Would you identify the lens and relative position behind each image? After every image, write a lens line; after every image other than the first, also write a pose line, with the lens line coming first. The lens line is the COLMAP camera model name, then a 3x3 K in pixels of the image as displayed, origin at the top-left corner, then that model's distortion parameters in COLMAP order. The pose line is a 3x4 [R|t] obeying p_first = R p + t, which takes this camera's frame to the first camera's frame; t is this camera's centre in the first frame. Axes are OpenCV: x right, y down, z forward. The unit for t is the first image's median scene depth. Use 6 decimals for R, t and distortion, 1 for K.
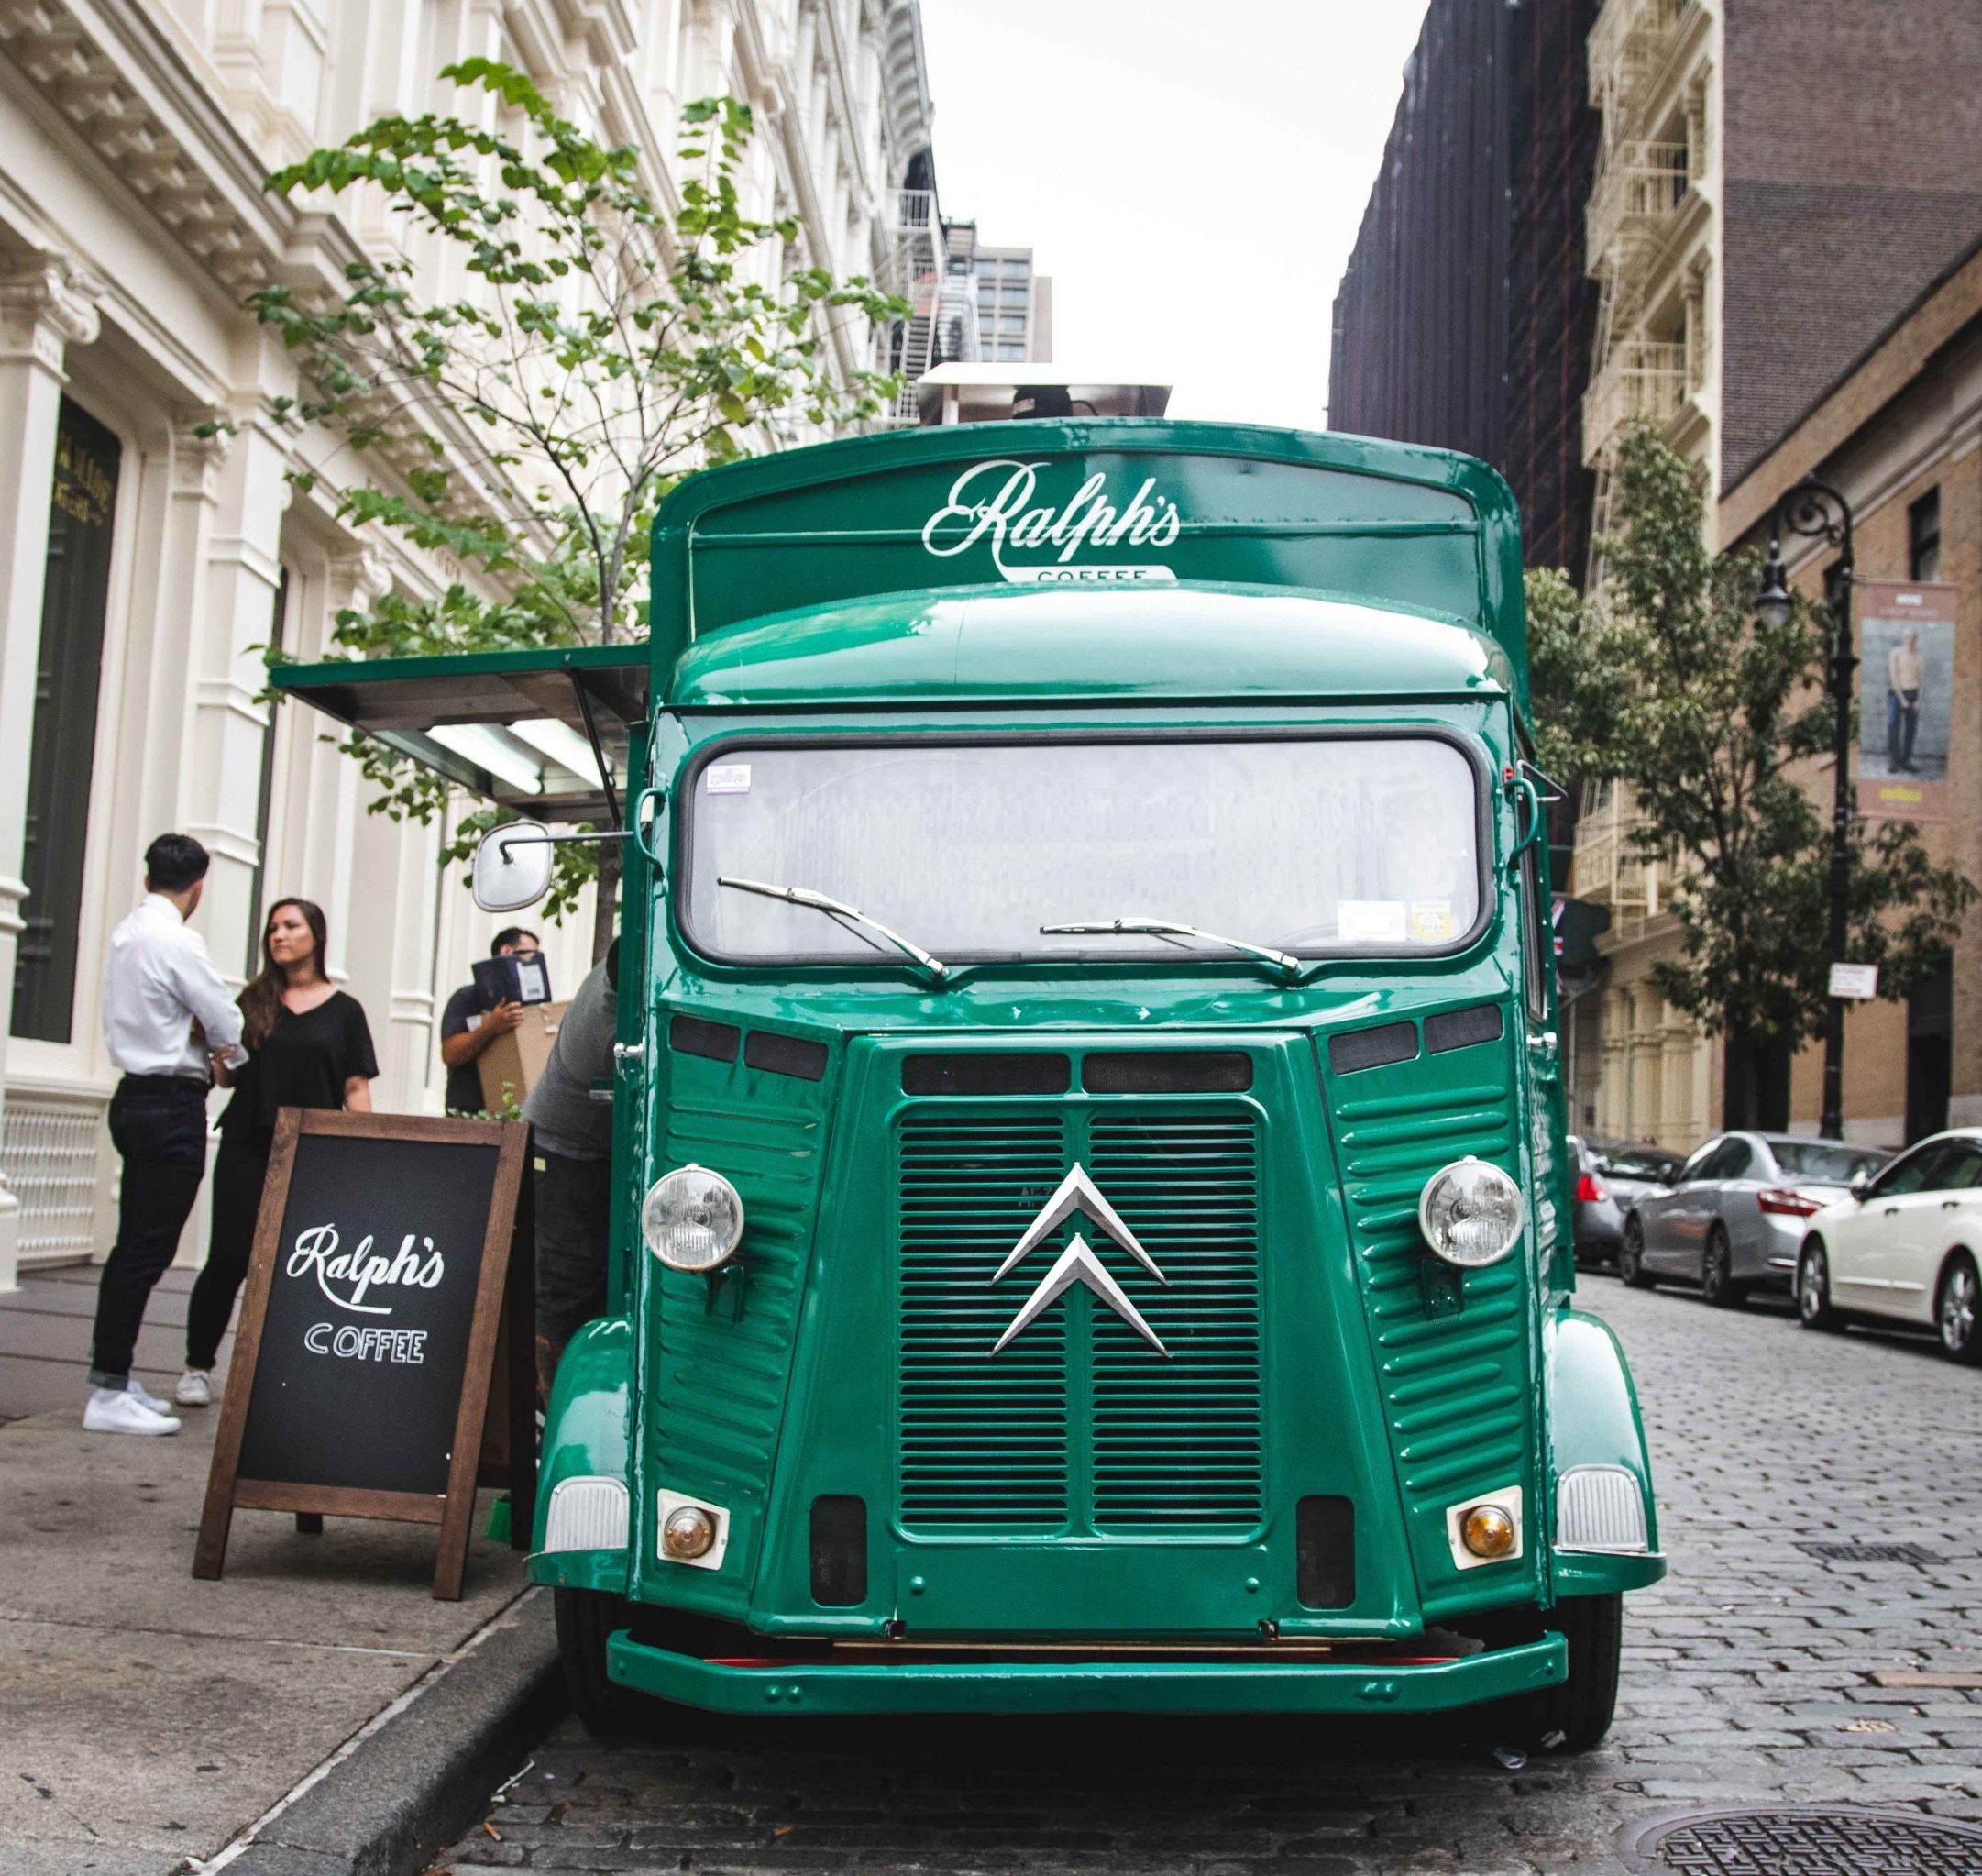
lens RADIAL K [[2445.4, 0, 991.0], [0, 2445.4, 938.0], [0, 0, 1]] dist [-0.056128, -0.039430]
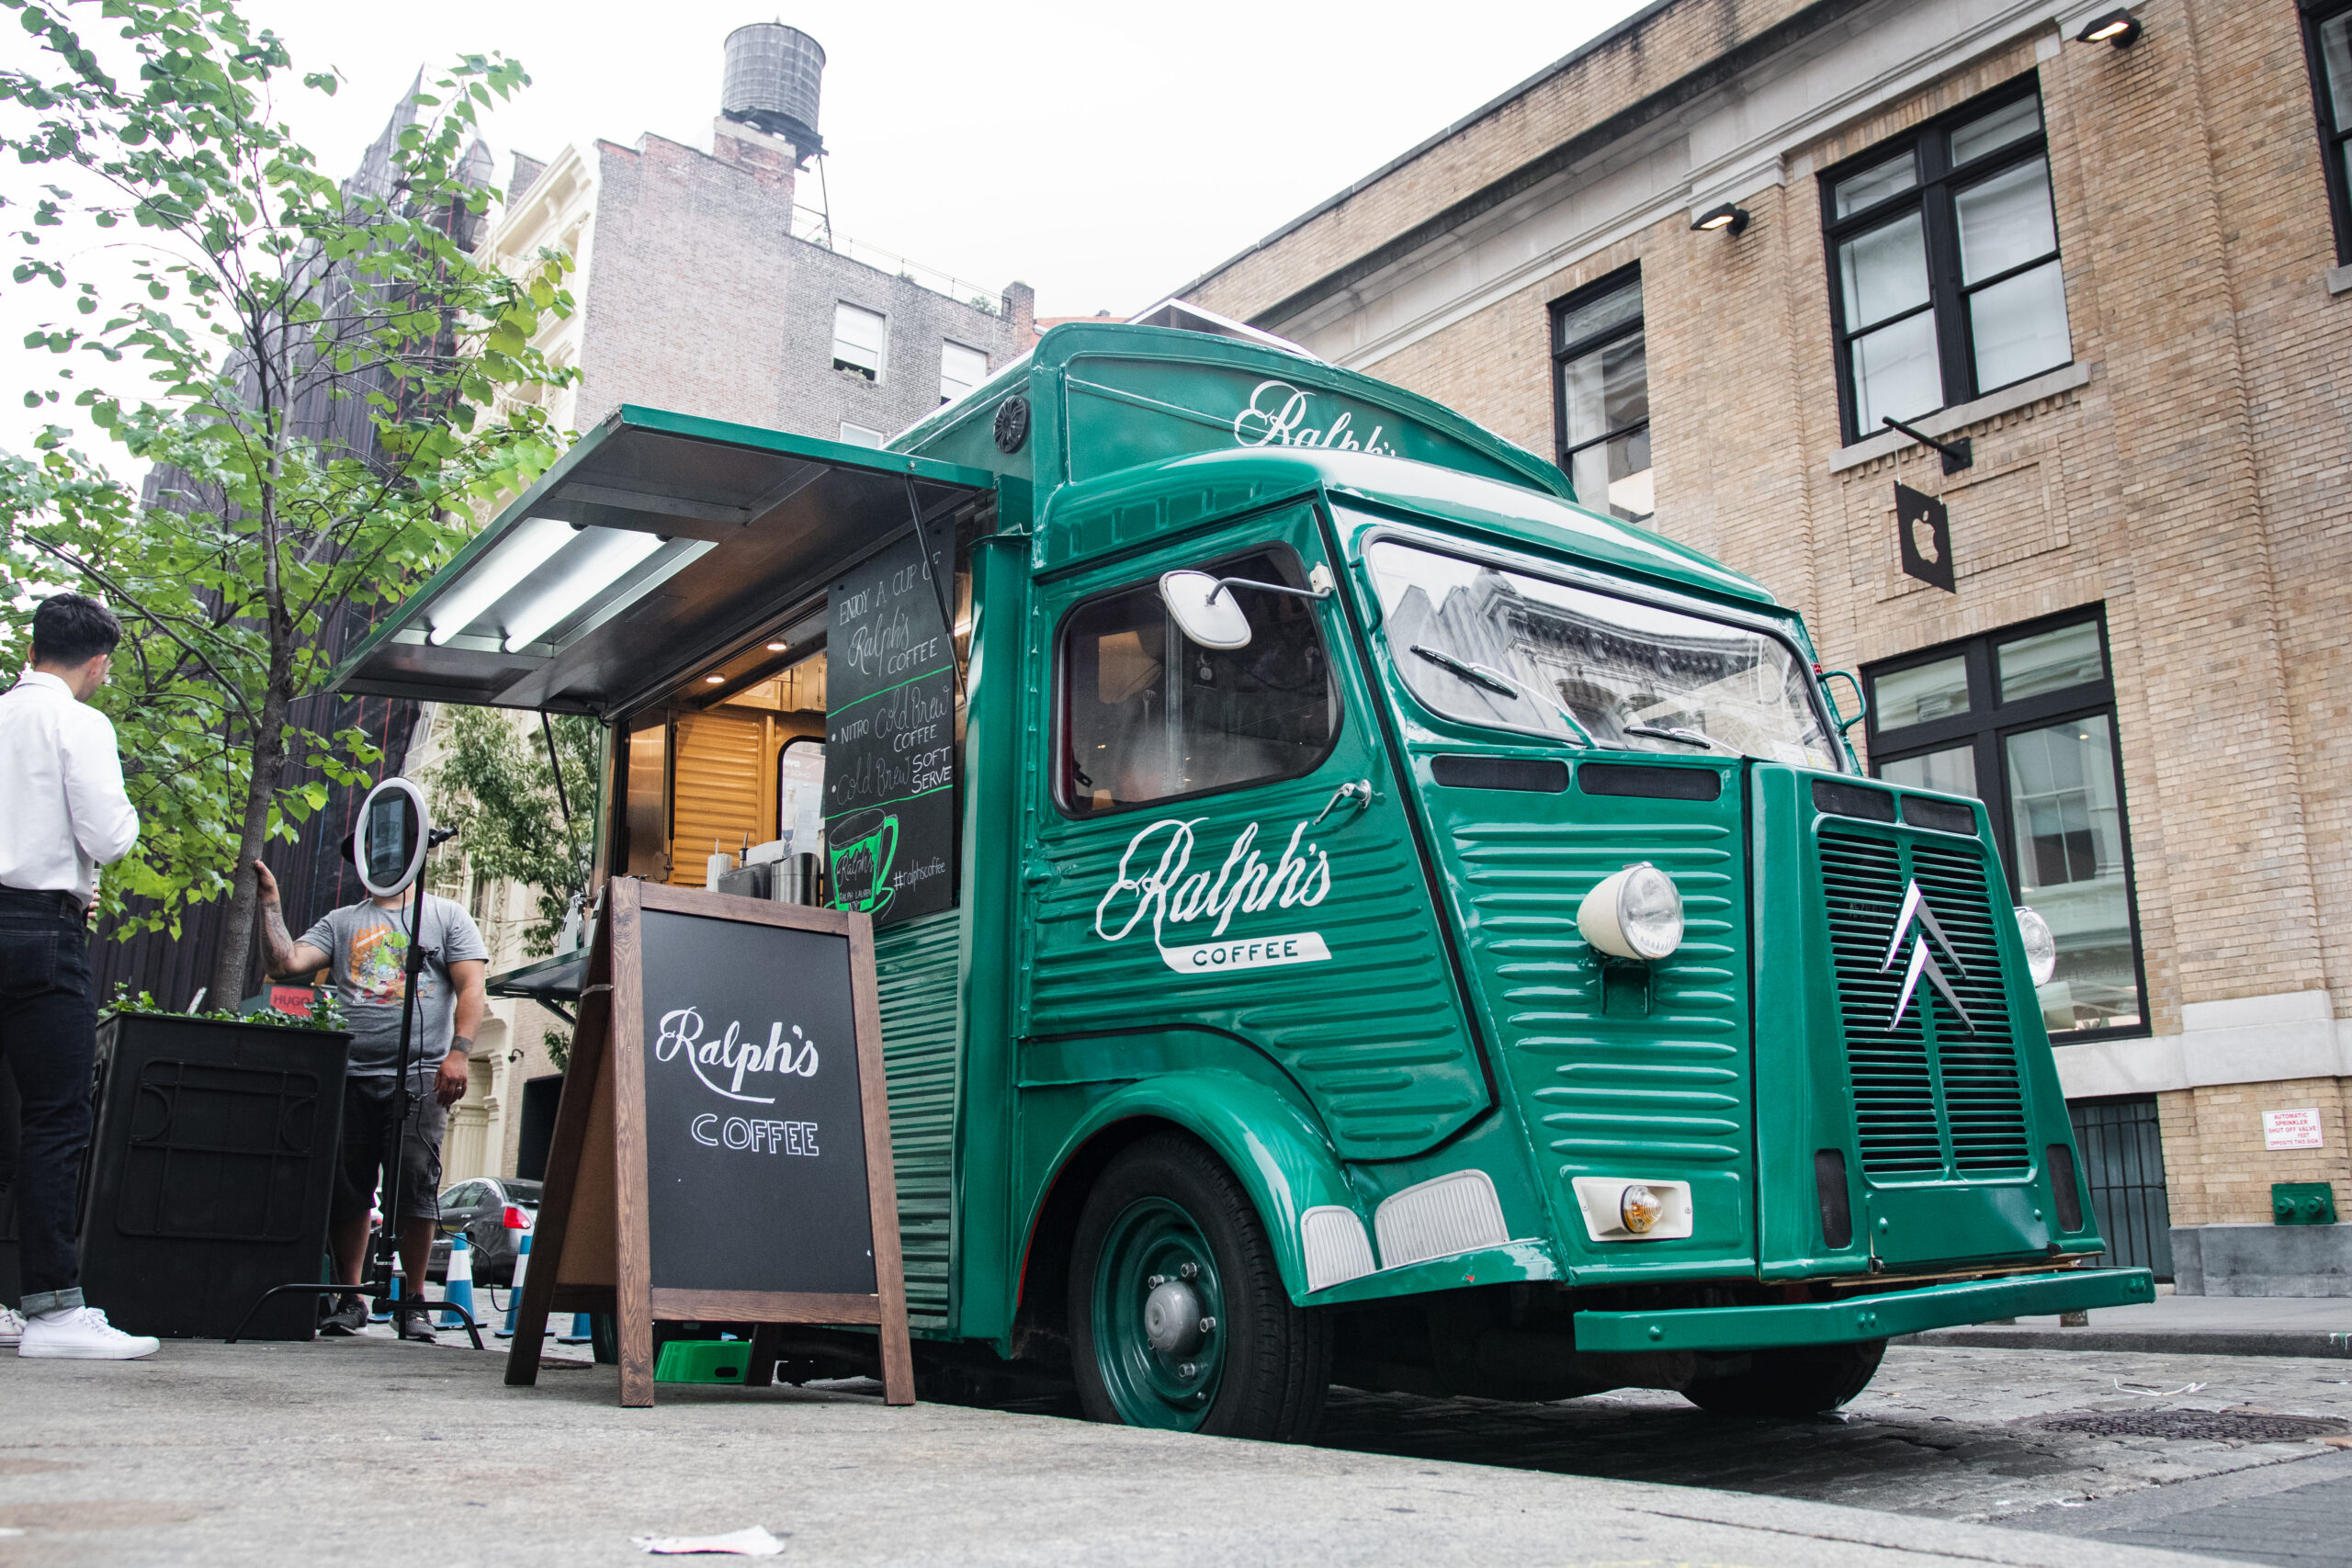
lens RADIAL K [[1927.2, 0, 1176.0], [0, 1927.2, 784.0], [0, 0, 1]] dist [-0.096000, 0.076017]
pose [[0.769042, 0.123579, 0.627138, -0.595925], [-0.032613, 0.987441, -0.154584, 0.142055], [-0.638365, 0.098429, 0.763414, 0.344612]]
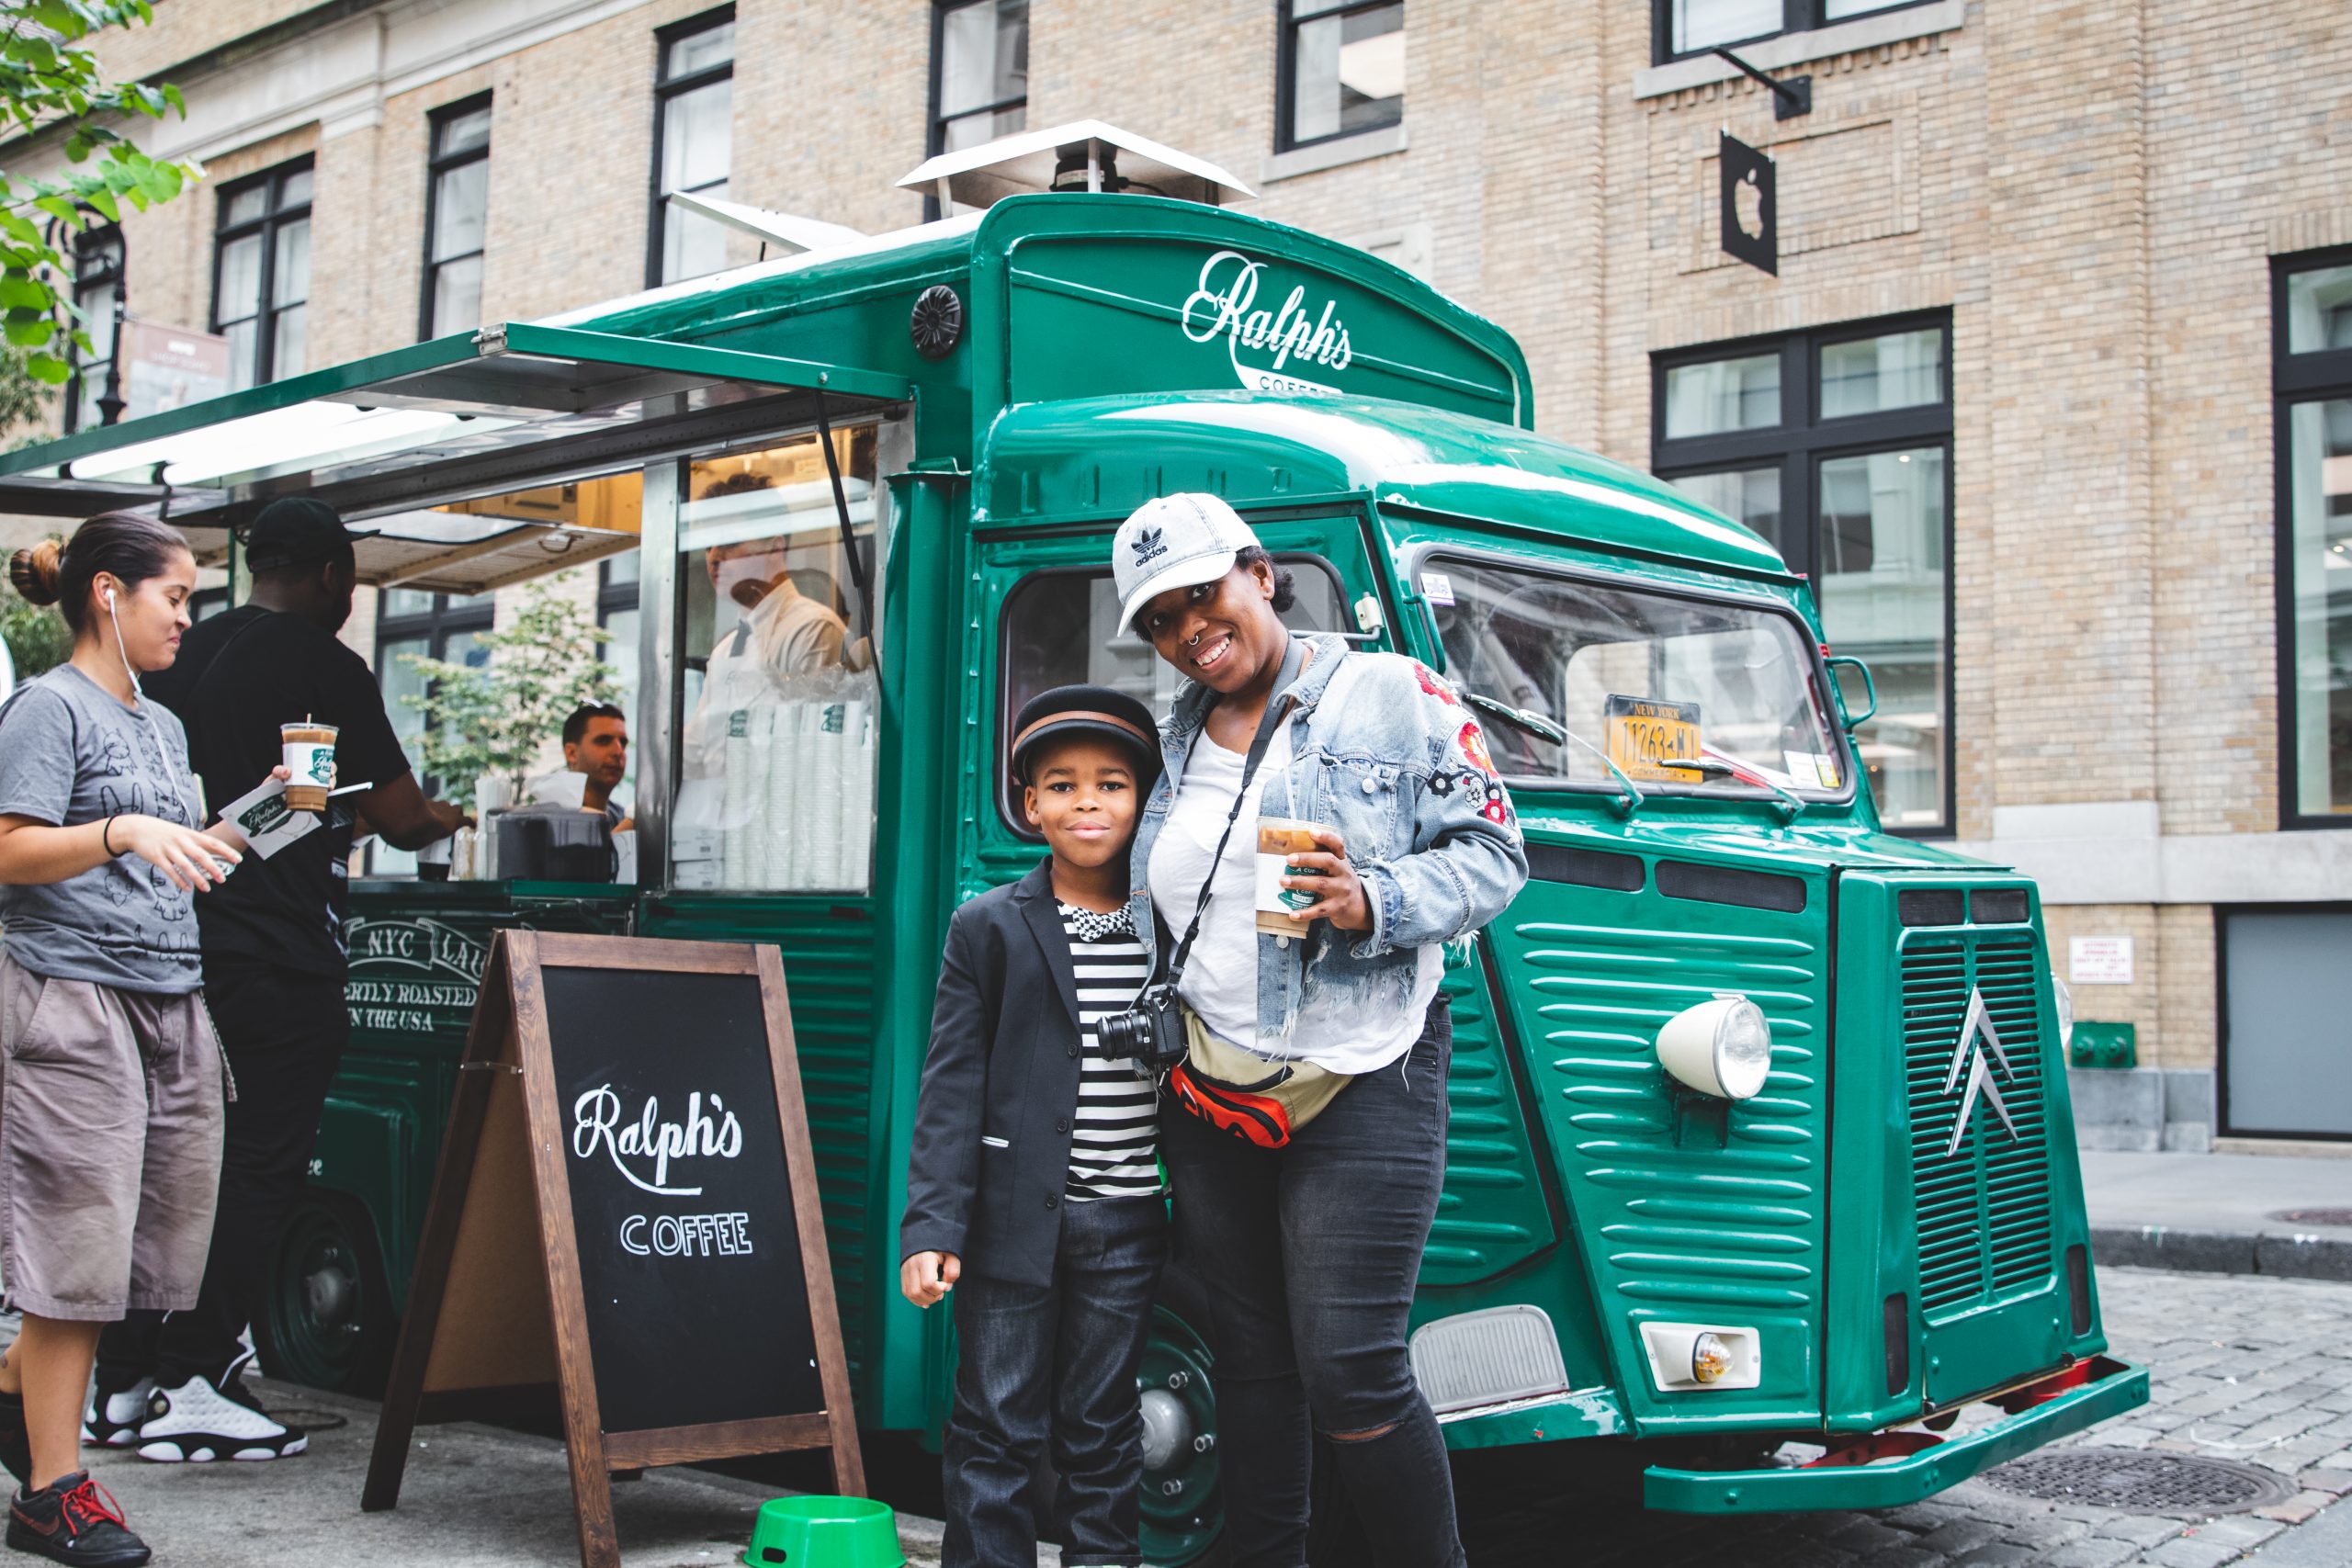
lens RADIAL K [[2579.8, 0, 1176.0], [0, 2579.8, 784.0], [0, 0, 1]] dist [-0.101416, 0.056857]
pose [[0.617729, 0.035395, 0.785594, -0.801093], [-0.063039, 0.998000, 0.004604, 0.010283], [-0.783860, -0.052367, 0.618725, 0.381627]]
